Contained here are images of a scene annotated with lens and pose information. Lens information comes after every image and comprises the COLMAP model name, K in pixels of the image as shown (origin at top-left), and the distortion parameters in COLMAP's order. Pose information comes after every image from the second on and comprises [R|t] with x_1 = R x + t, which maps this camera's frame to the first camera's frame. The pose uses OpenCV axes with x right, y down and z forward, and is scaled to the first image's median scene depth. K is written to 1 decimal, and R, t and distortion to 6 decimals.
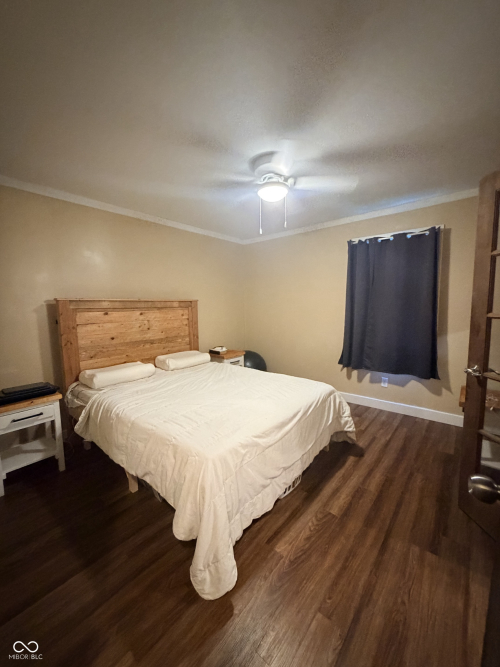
lens RADIAL K [[266.6, 0, 250.1], [0, 266.6, 332.3], [0, 0, 1]] dist [-0.003608, 0.000272]
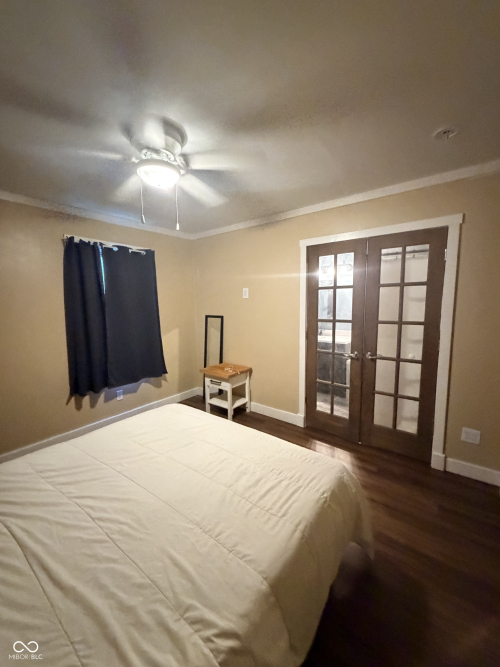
lens RADIAL K [[266.6, 0, 250.5], [0, 266.6, 334.1], [0, 0, 1]] dist [-0.003608, 0.000272]
pose [[-0.039641, -0.107452, 0.993420, -0.474221], [0.111961, 0.987463, 0.111275, -0.091596], [-0.992922, 0.115635, -0.027113, 0.546125]]
